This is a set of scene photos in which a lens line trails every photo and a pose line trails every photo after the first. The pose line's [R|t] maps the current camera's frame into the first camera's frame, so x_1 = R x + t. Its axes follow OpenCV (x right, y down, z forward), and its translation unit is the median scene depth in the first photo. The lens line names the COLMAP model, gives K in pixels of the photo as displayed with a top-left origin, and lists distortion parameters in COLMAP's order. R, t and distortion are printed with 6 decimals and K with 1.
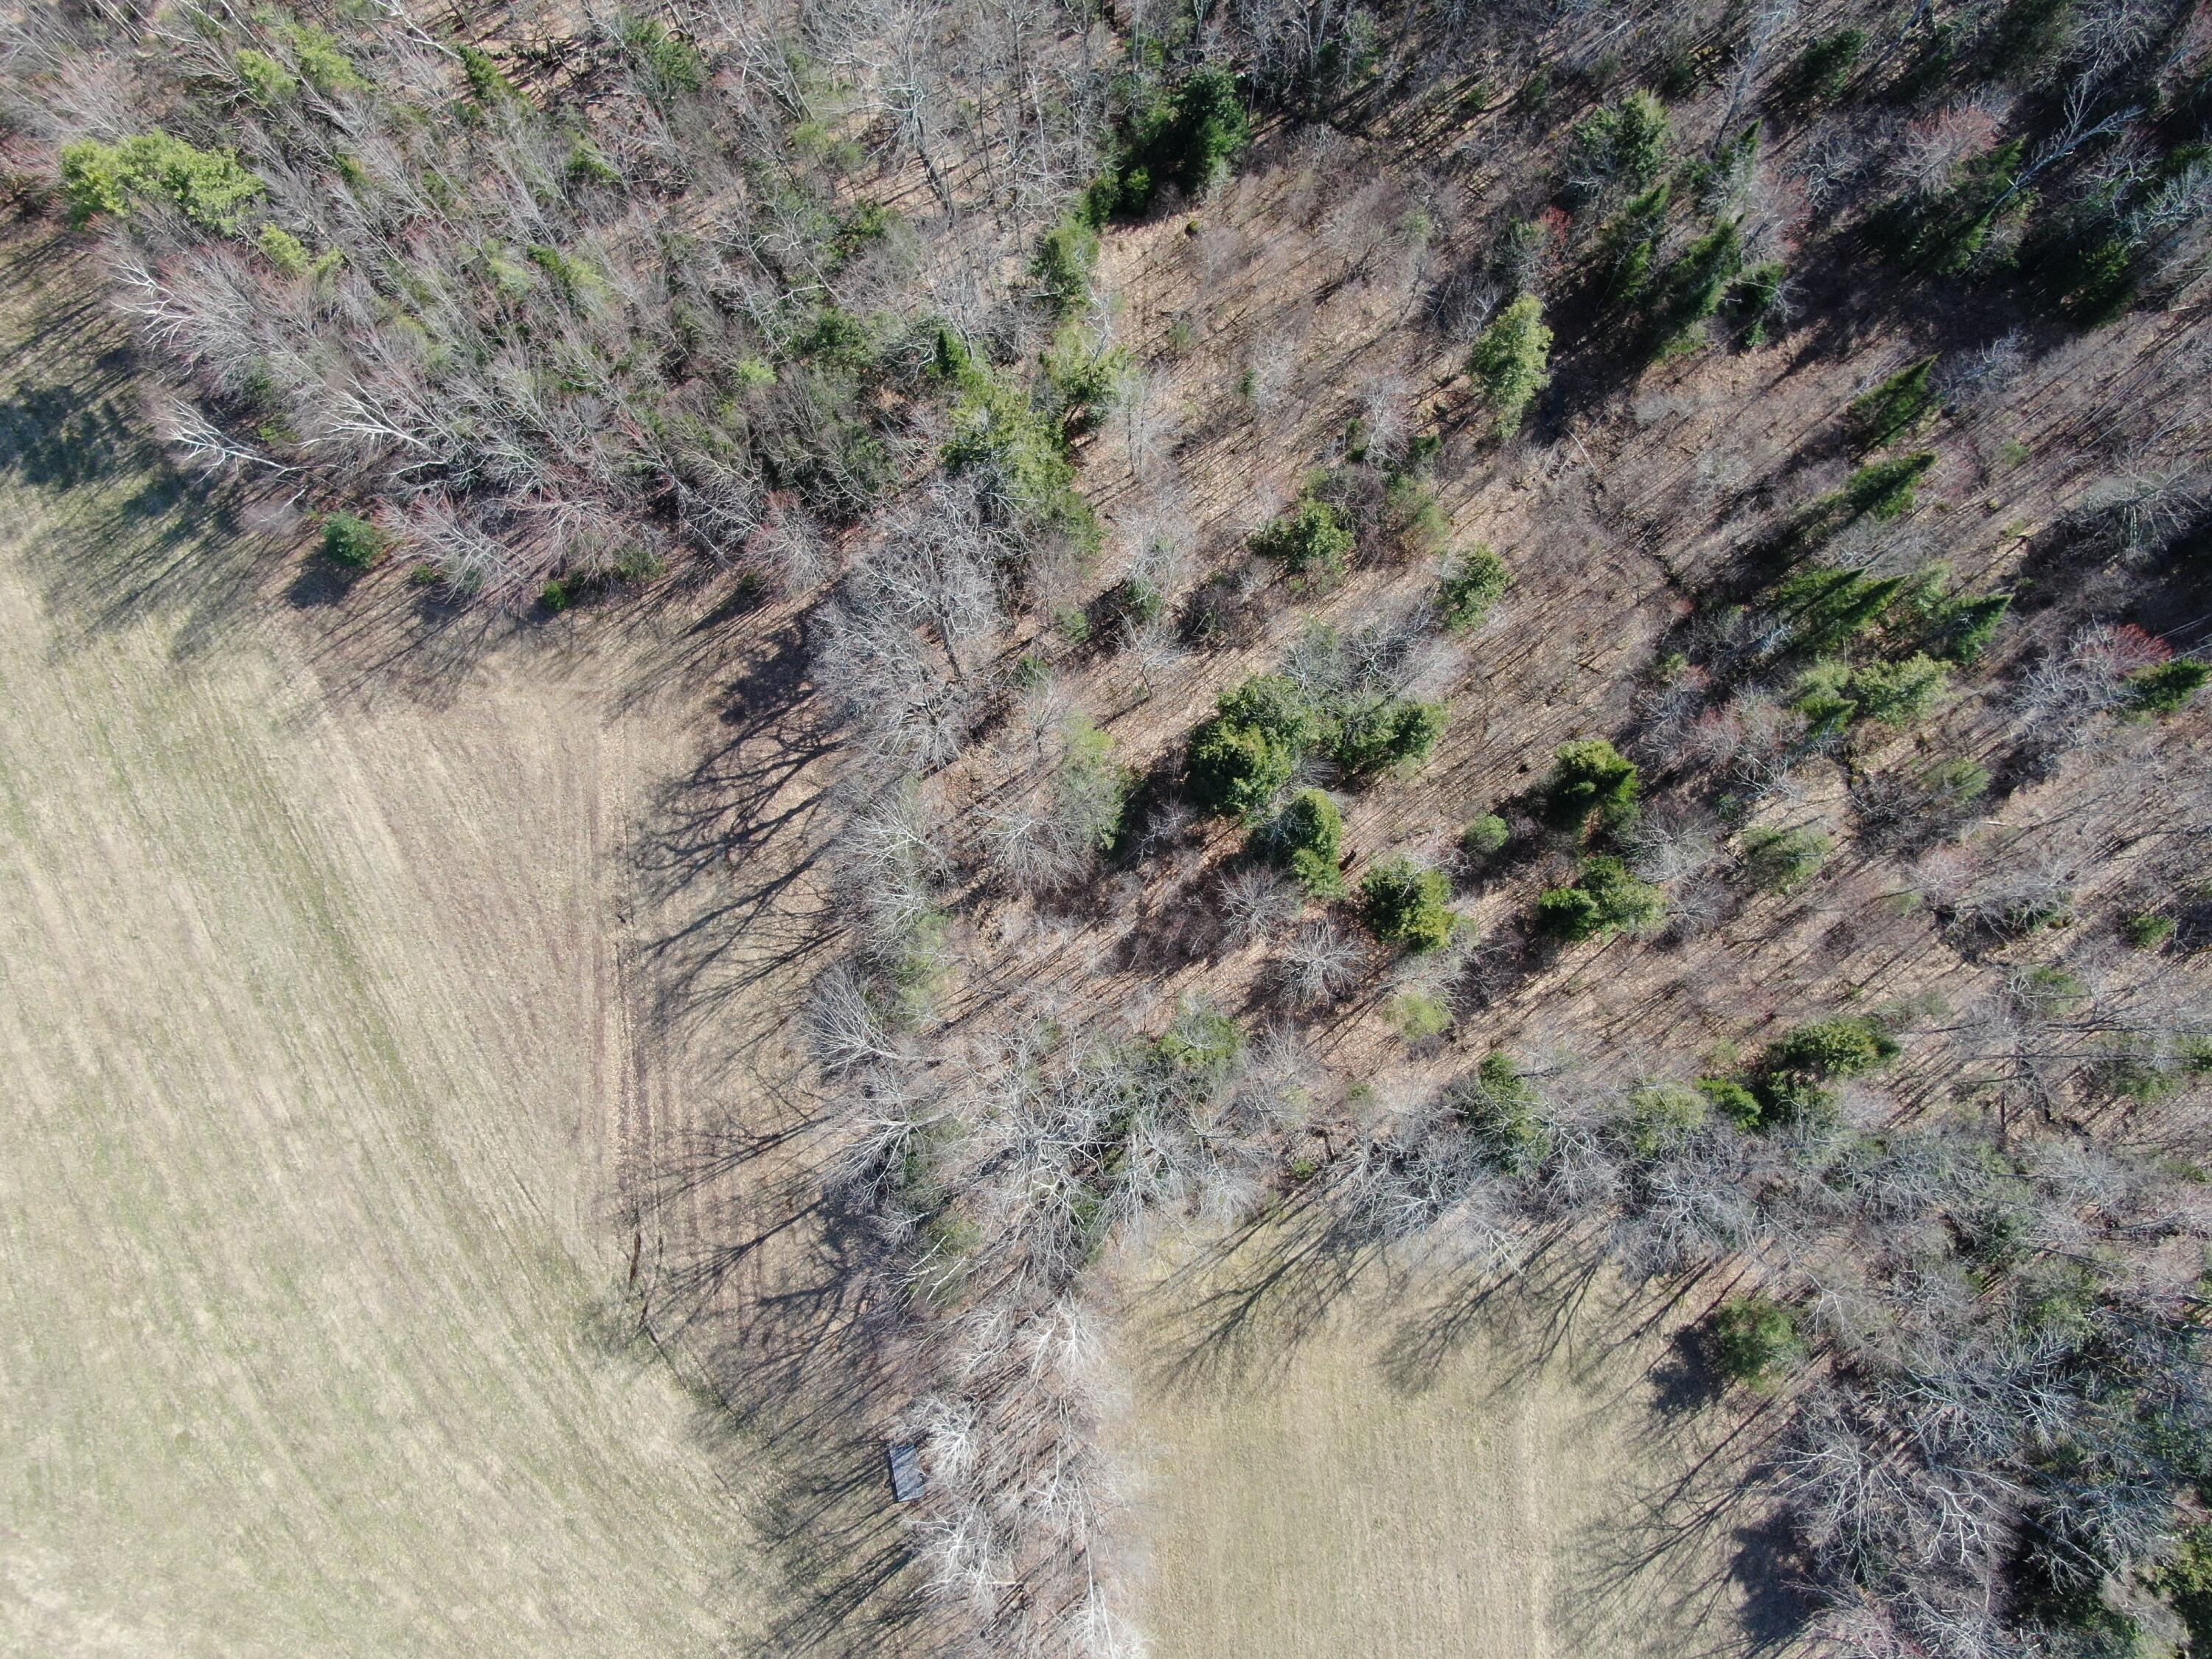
lens RADIAL K [[1580.5, 0, 1094.6], [0, 1580.5, 830.6], [0, 0, 1]] dist [-0.020758, 0.006101]
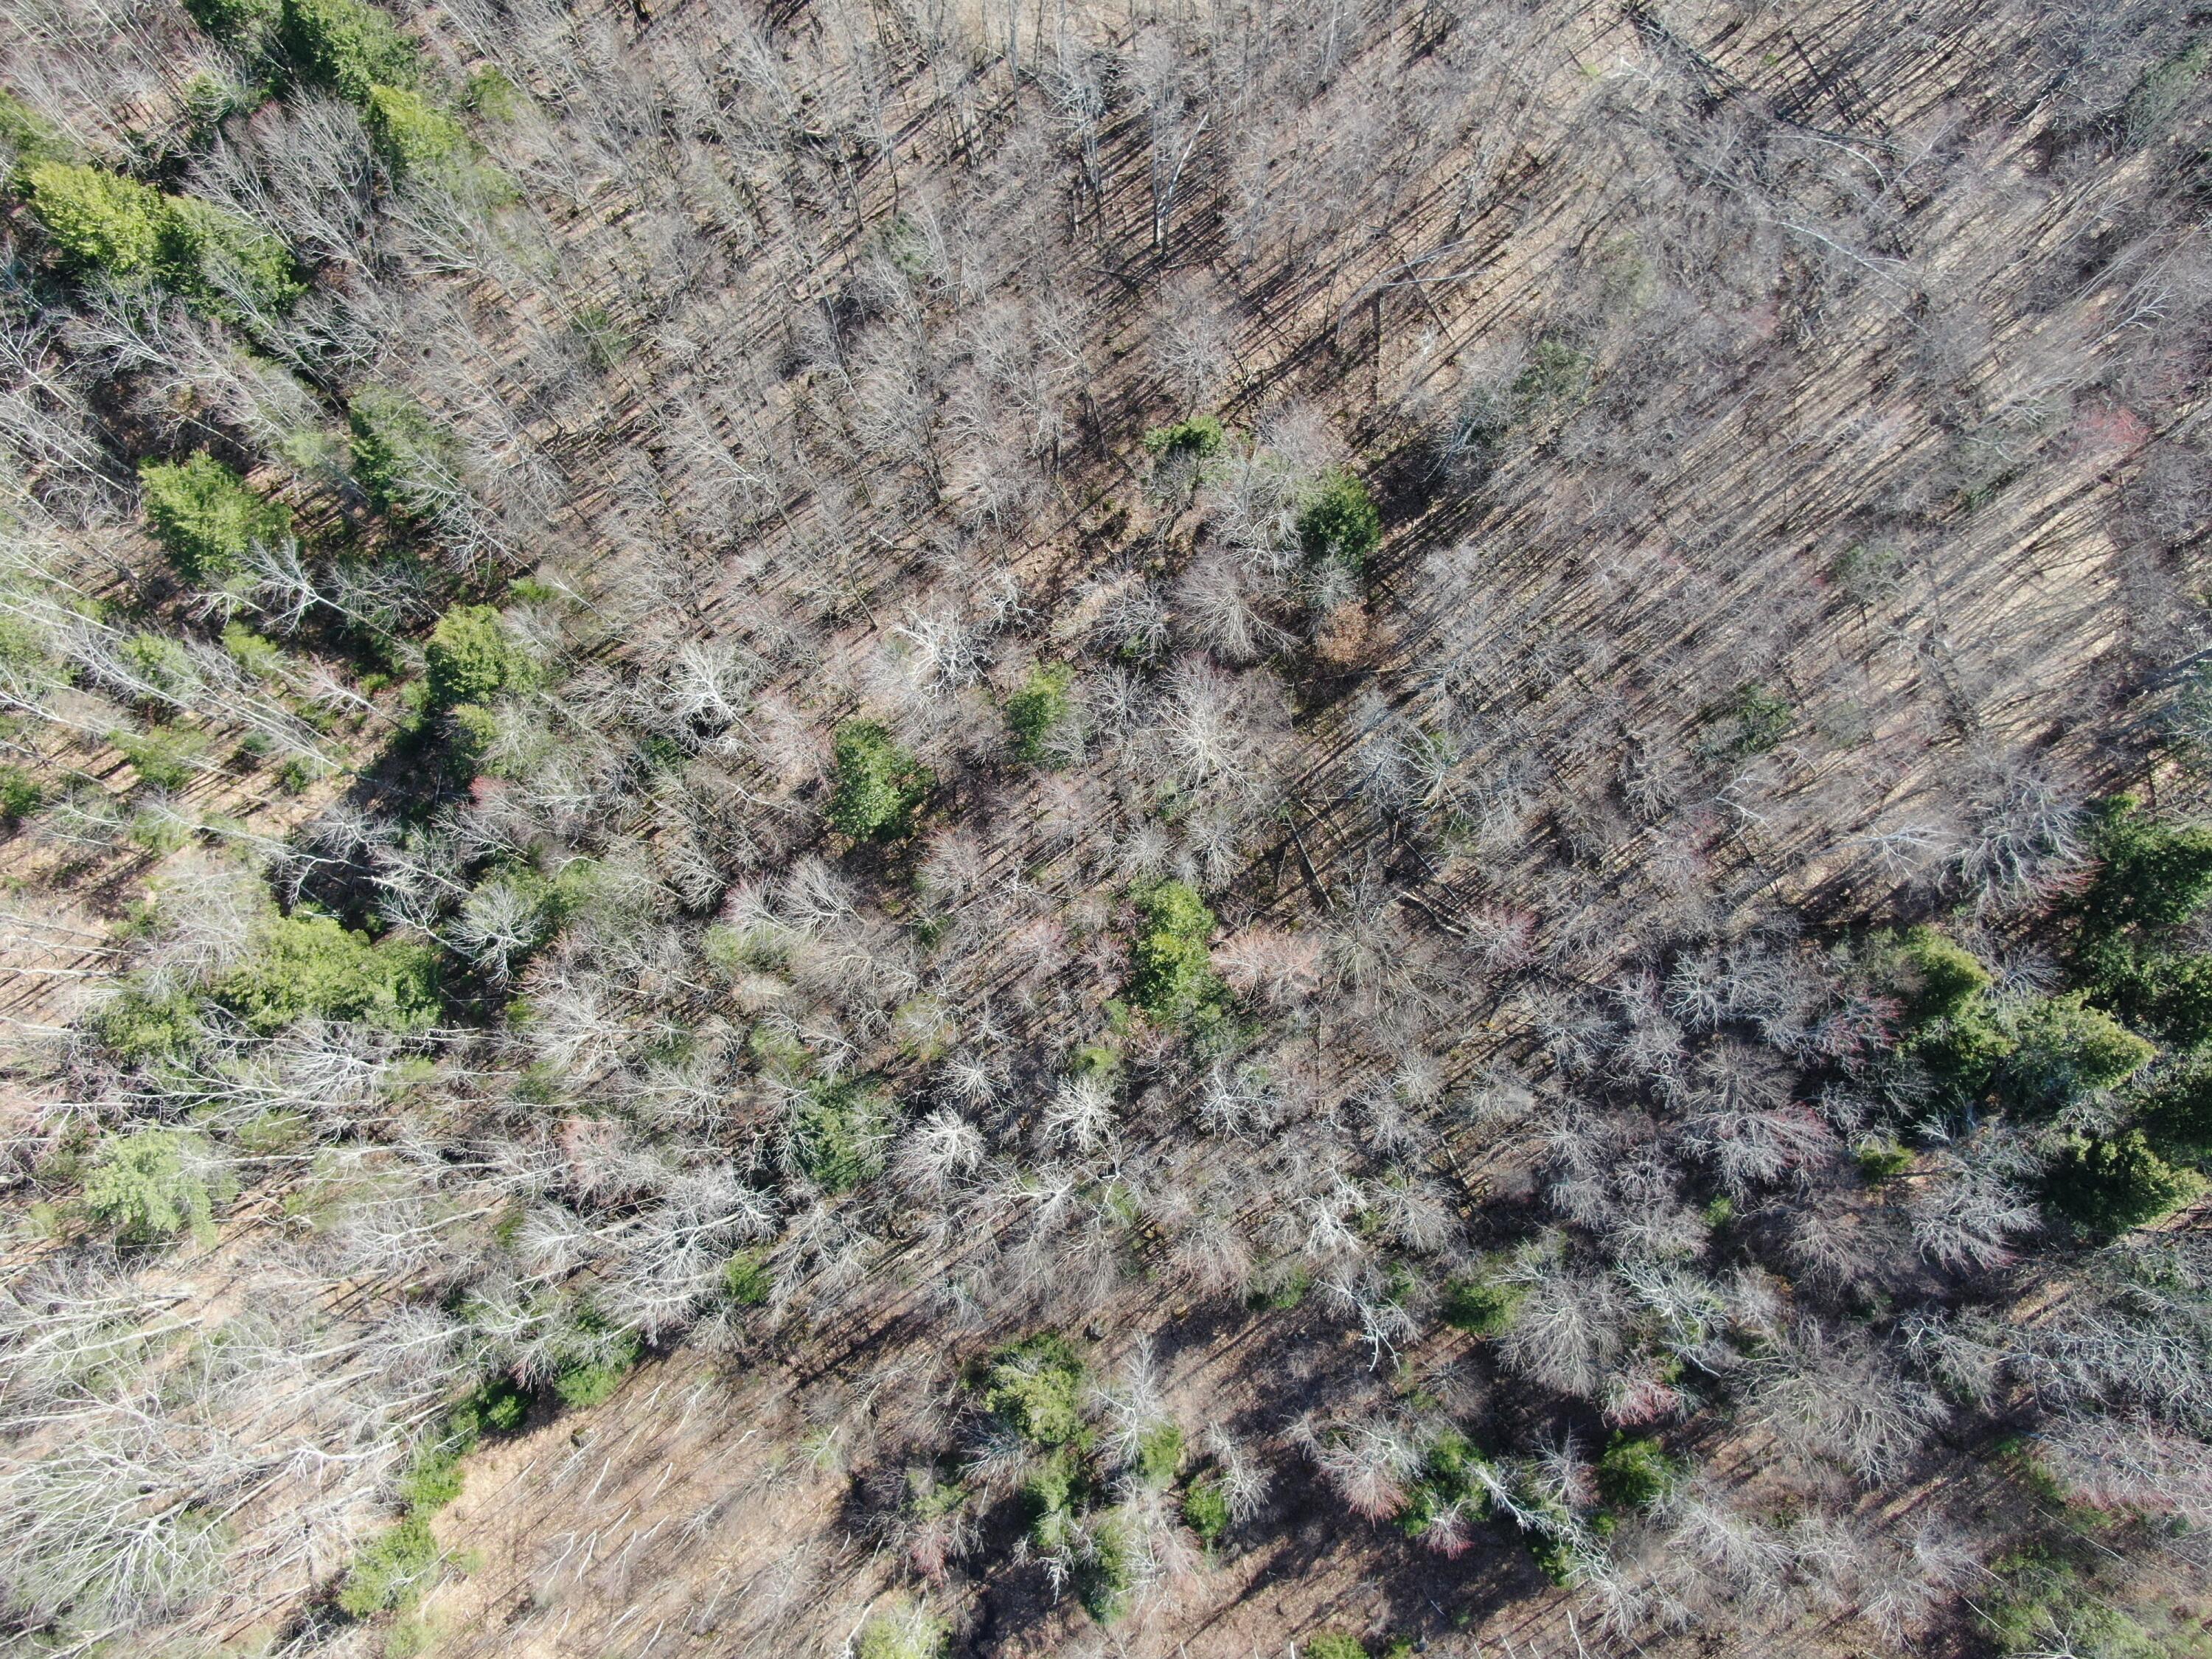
lens RADIAL K [[1580.5, 0, 1108.1], [0, 1580.5, 833.4], [0, 0, 1]] dist [-0.020758, 0.006101]
pose [[0.999906, 0.004154, 0.013103, 0.387171], [-0.004048, 0.999959, -0.008137, -0.794653], [-0.013136, 0.008083, 0.999881, 0.110316]]
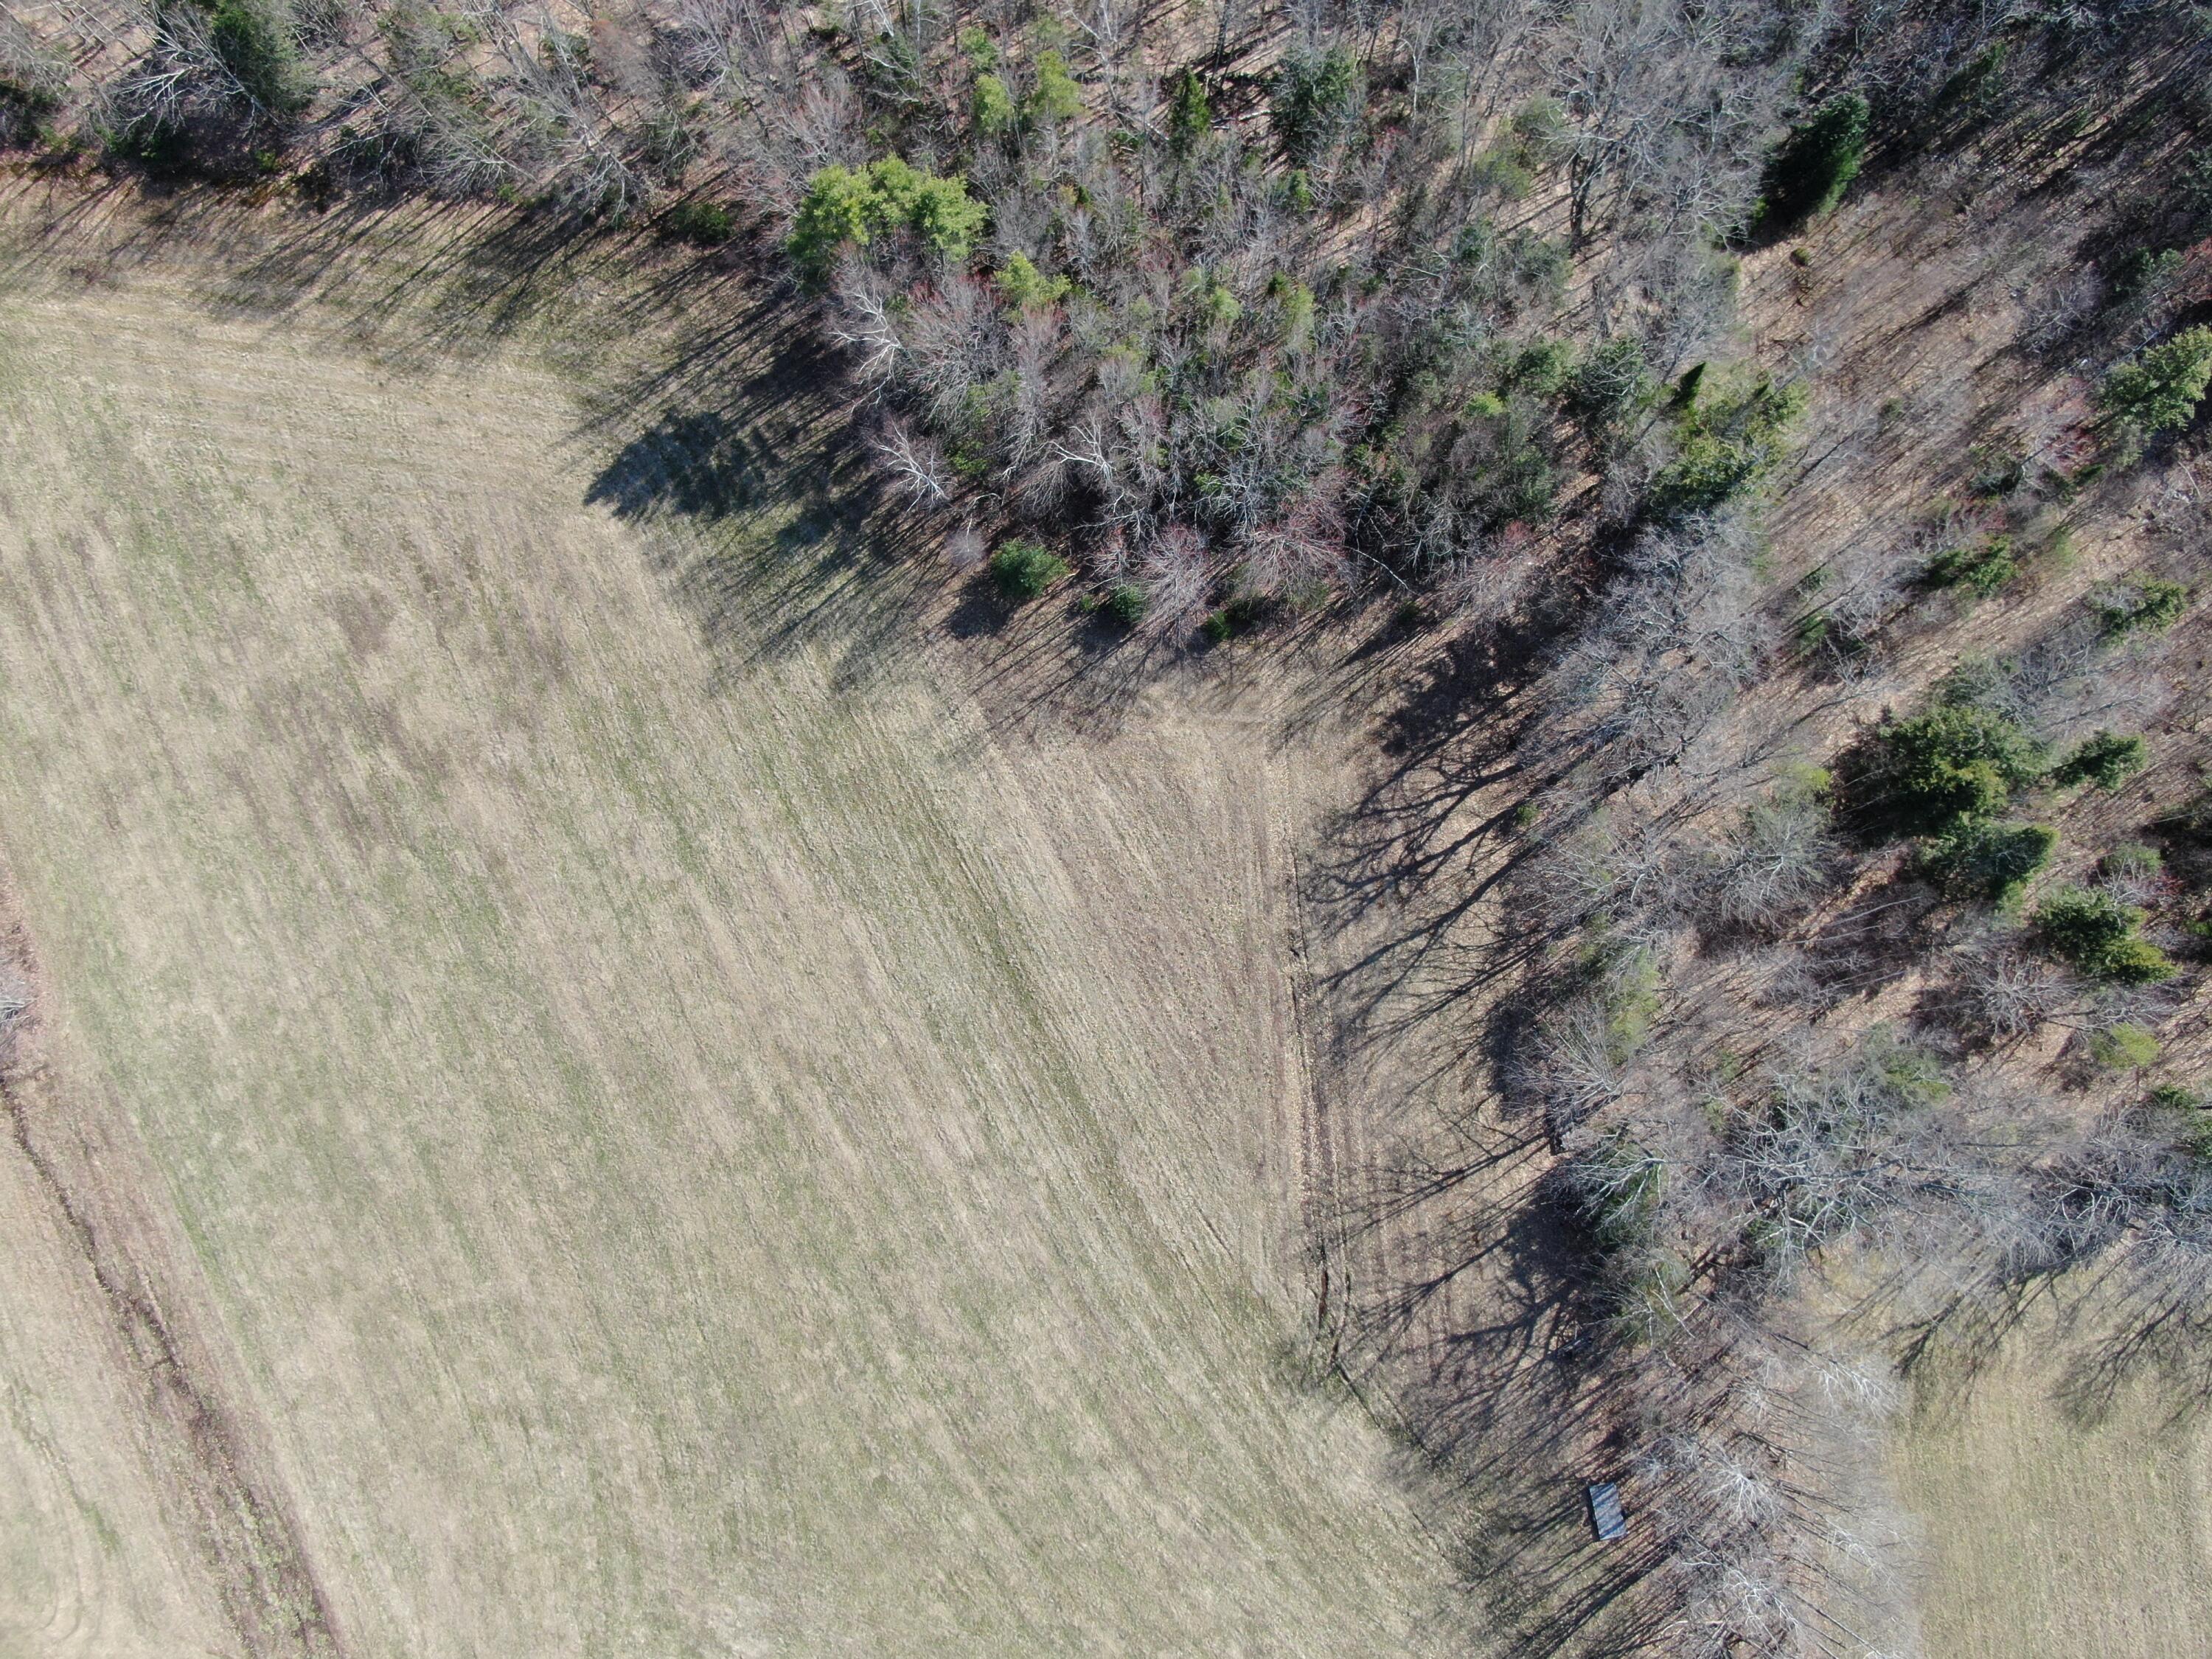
lens RADIAL K [[1580.5, 0, 1095.4], [0, 1580.5, 837.6], [0, 0, 1]] dist [-0.020758, 0.006101]
pose [[0.999998, -0.002016, -0.000067, -0.423394], [0.002016, 0.999993, -0.003274, -0.013076], [0.000073, 0.003273, 0.999995, 0.008790]]
